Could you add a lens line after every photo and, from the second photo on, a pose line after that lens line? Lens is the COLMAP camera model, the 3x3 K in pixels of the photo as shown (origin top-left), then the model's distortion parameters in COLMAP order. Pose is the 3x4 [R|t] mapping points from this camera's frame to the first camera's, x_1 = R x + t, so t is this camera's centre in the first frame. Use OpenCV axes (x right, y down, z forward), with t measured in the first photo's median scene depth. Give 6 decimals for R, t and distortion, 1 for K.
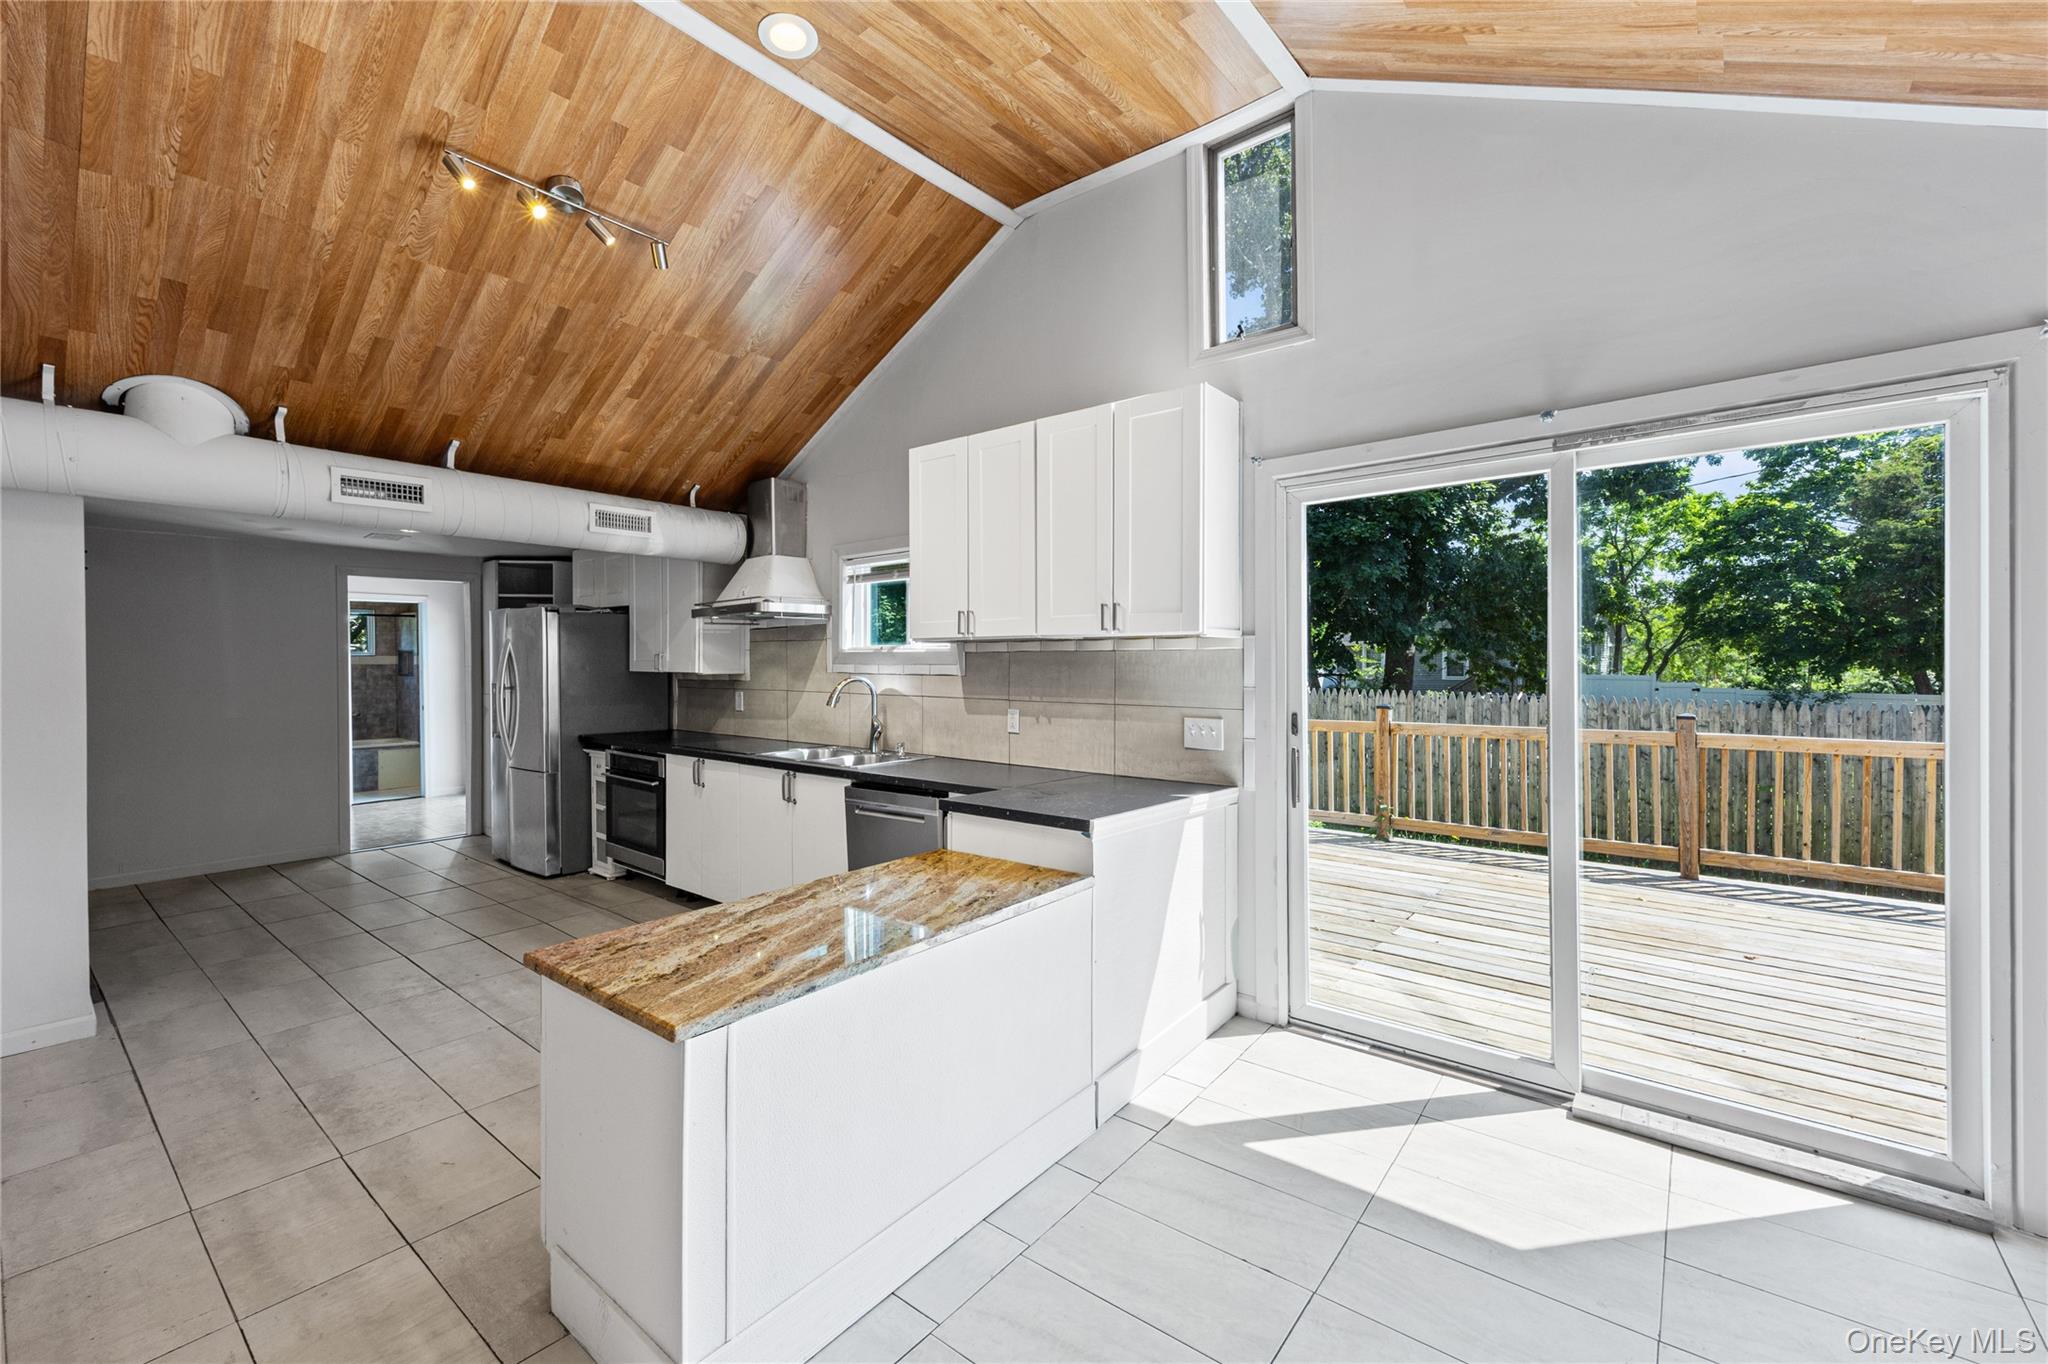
lens RADIAL K [[833.5, 0, 1031.1], [0, 833.5, 665.6], [0, 0, 1]] dist [0.008720, -0.000357]
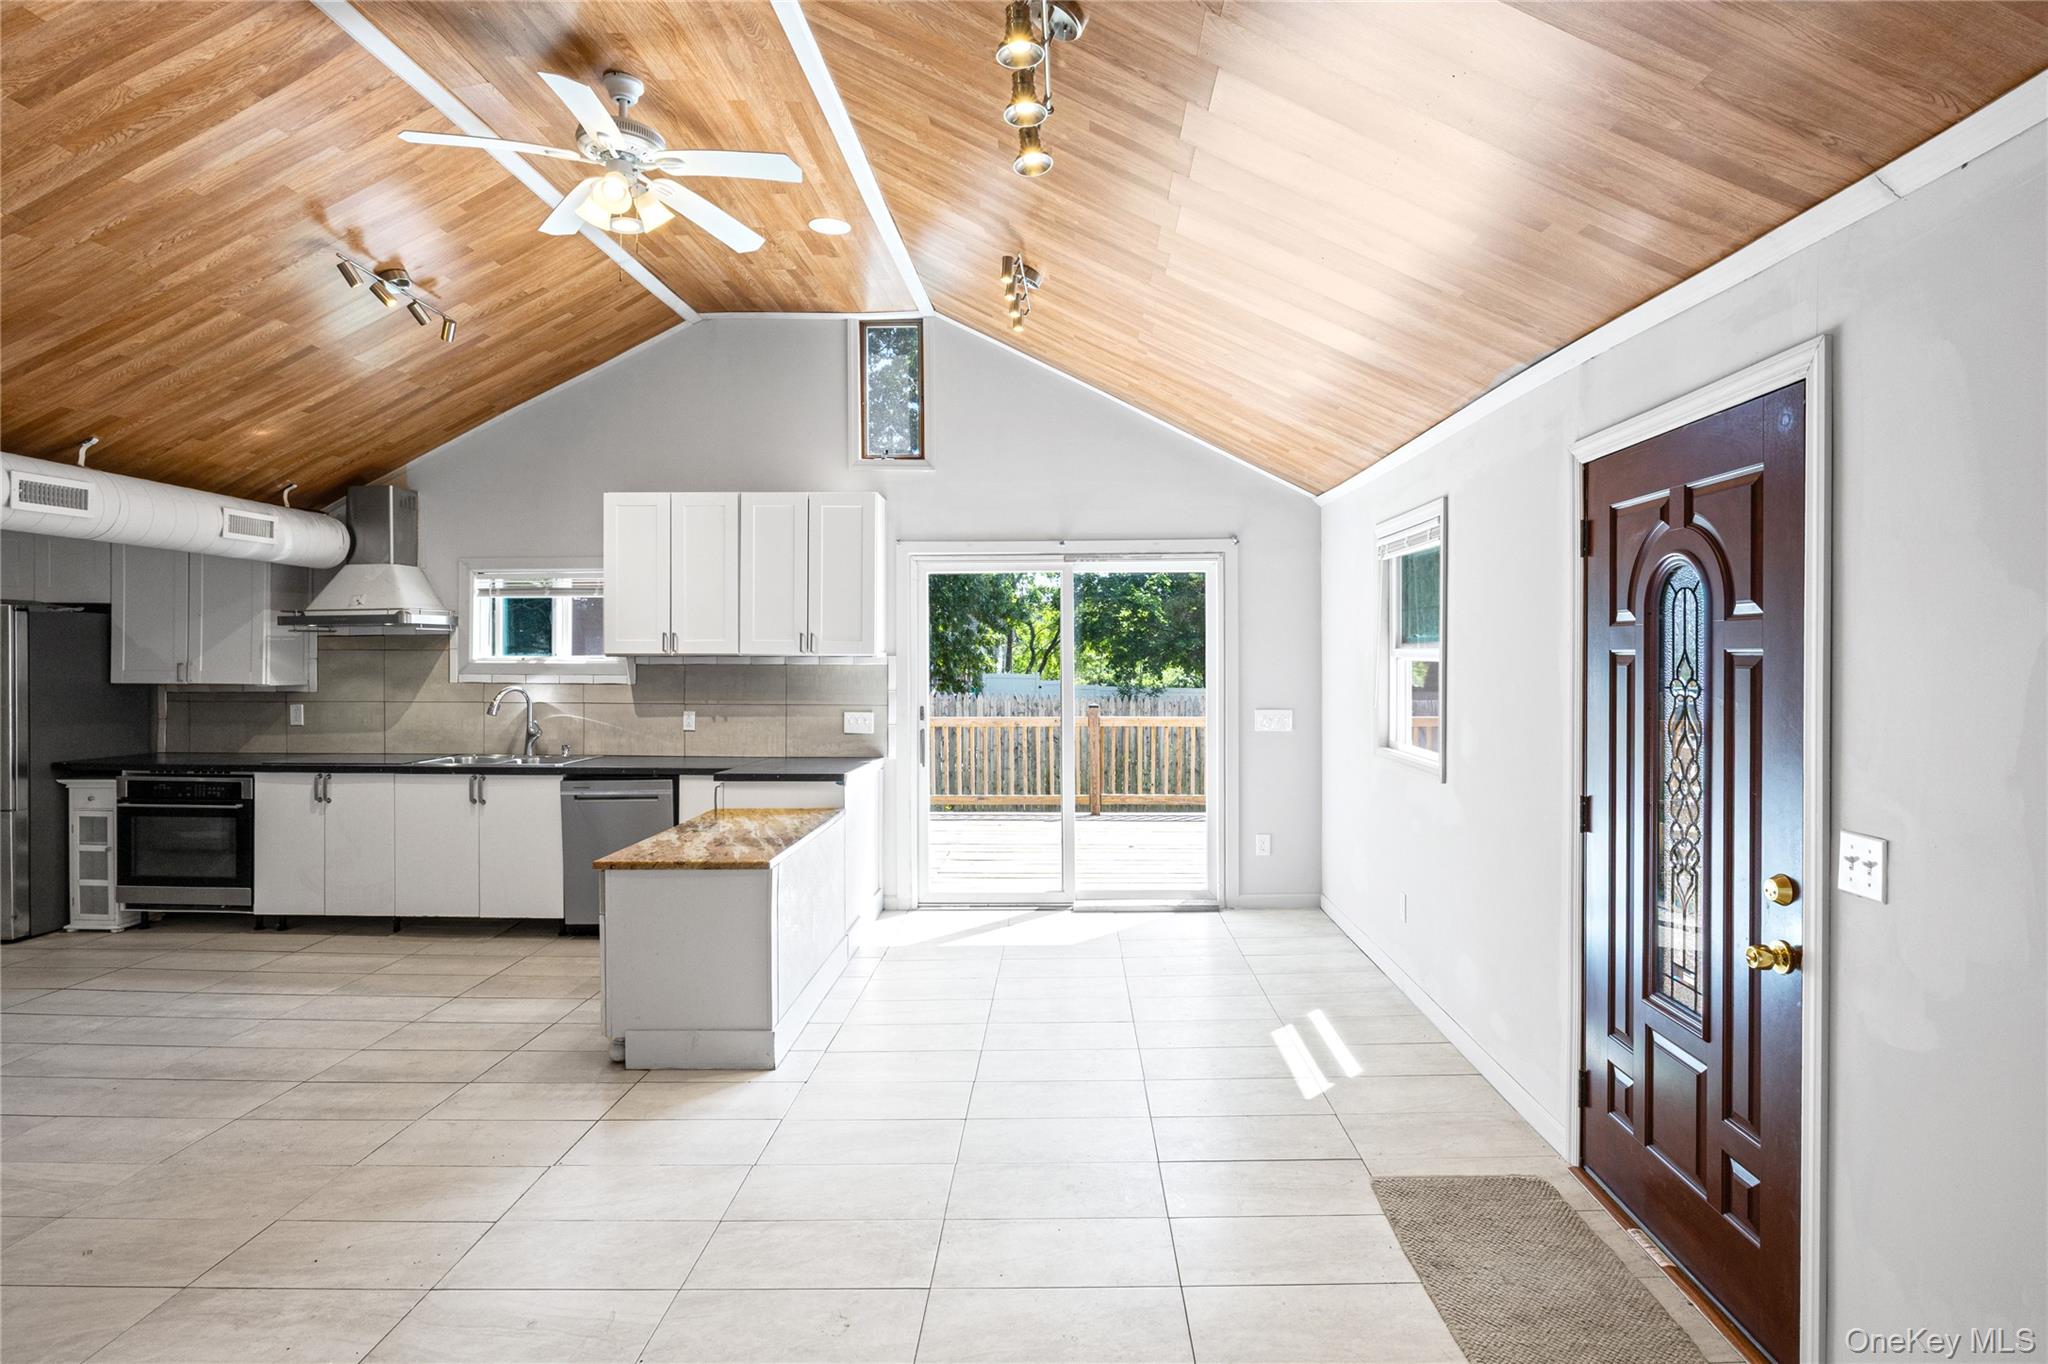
lens RADIAL K [[1028.9, 0, 1040.9], [0, 1028.9, 651.3], [0, 0, 1]] dist [-0.011341, 0.001252]
pose [[0.794425, 0.006418, 0.607328, -0.470546], [0.000813, 0.999932, -0.011630, -0.016373], [-0.607362, 0.009733, 0.794366, -0.460588]]
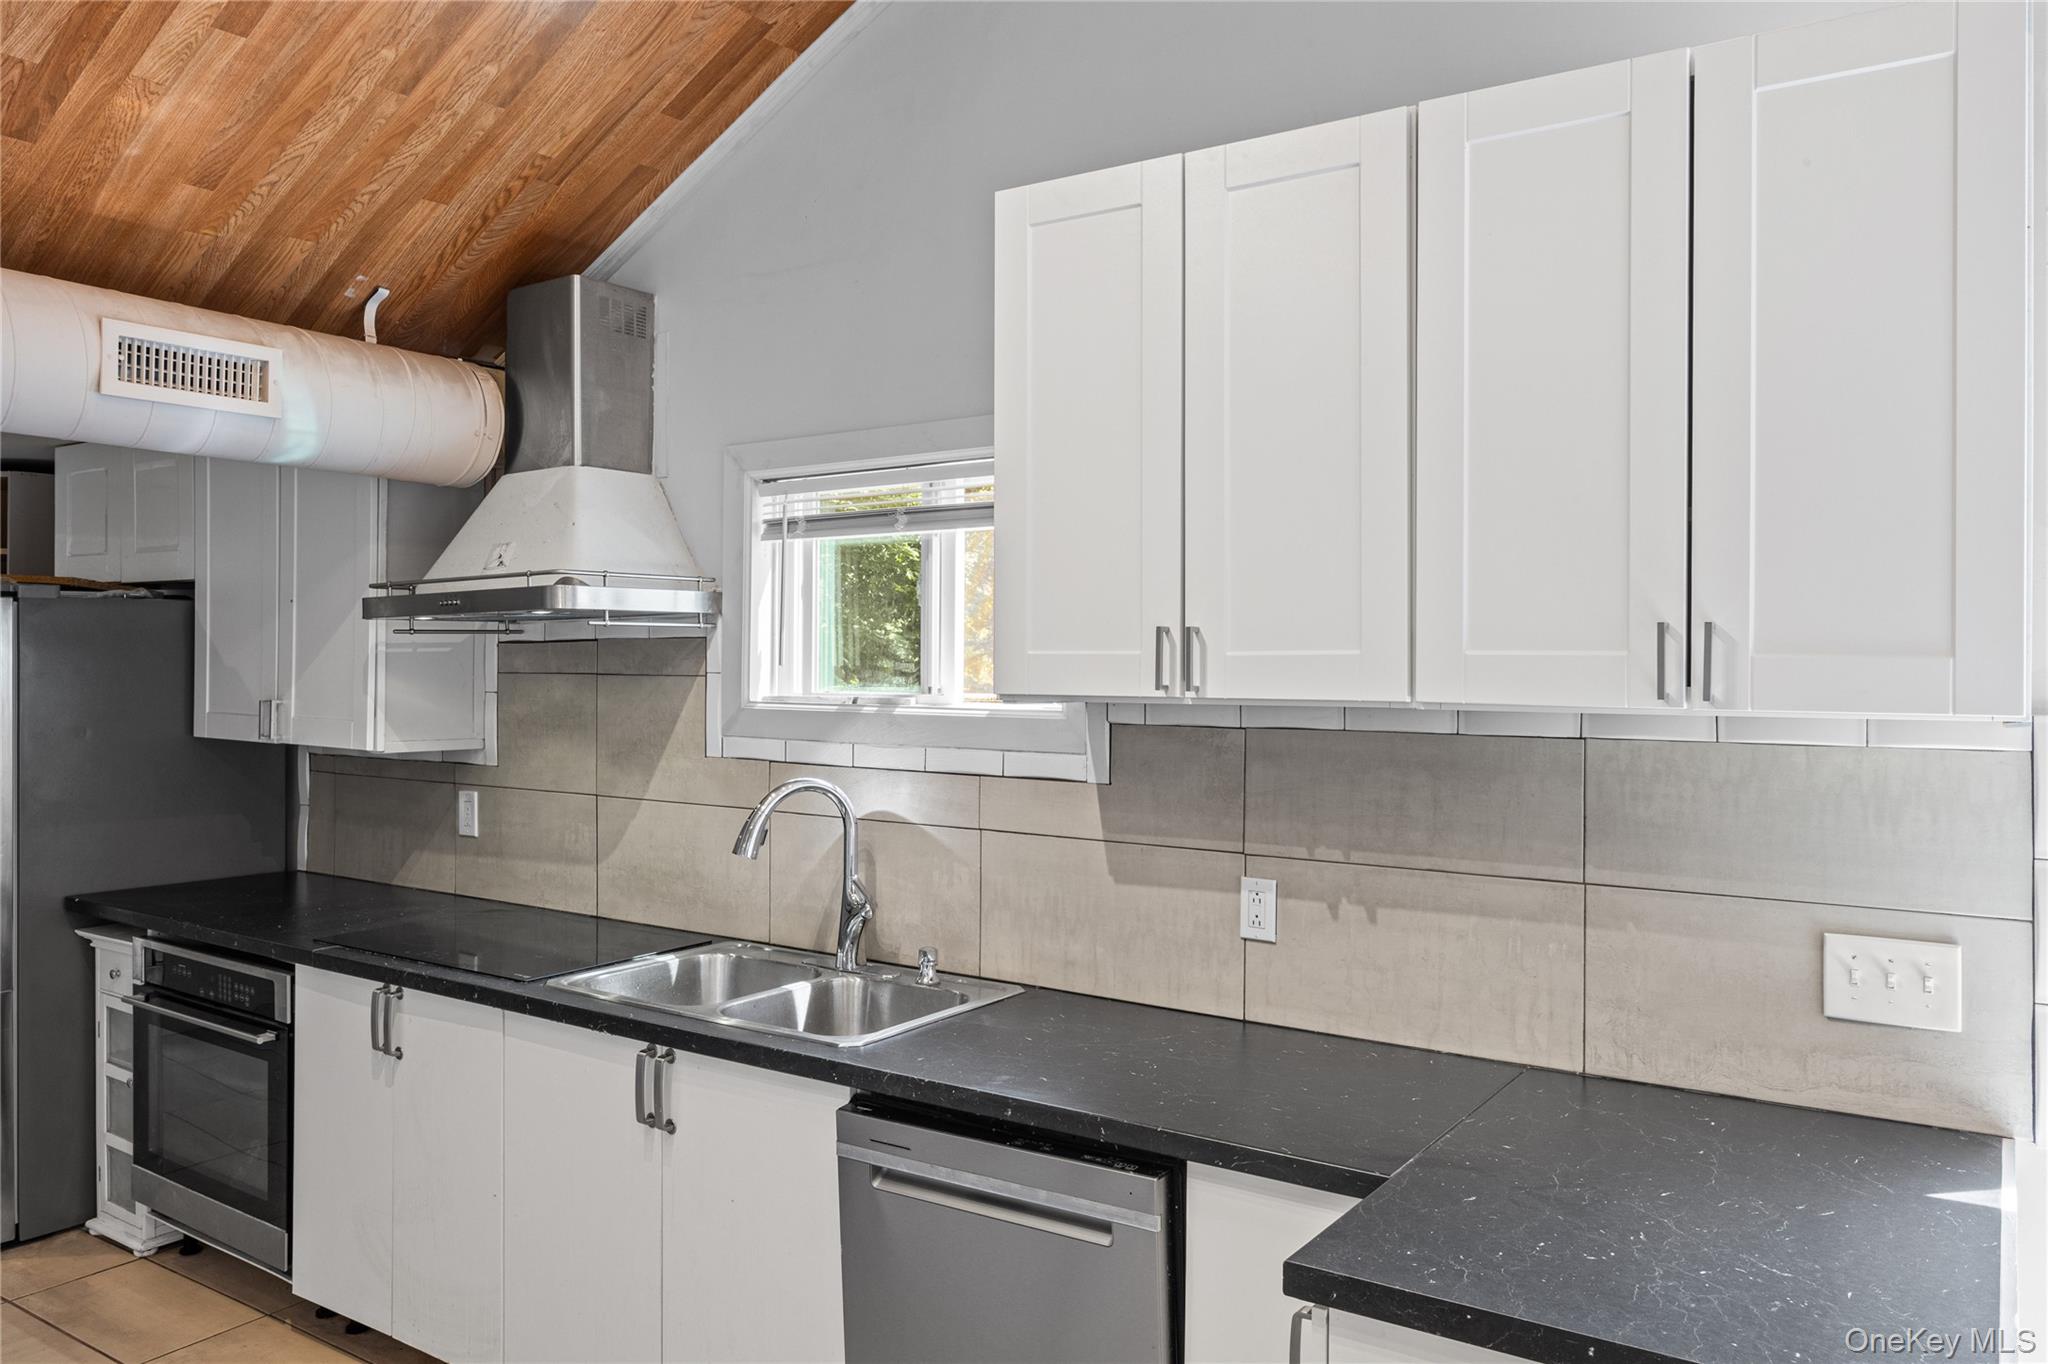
lens RADIAL K [[1455.3, 0, 1040.0], [0, 1455.3, 655.0], [0, 0, 1]] dist [-0.005668, -0.002424]
pose [[0.995541, 0.006432, 0.094112, -0.164177], [-0.005496, 0.999933, -0.010196, -0.038302], [-0.094172, 0.009634, 0.995509, 0.303630]]
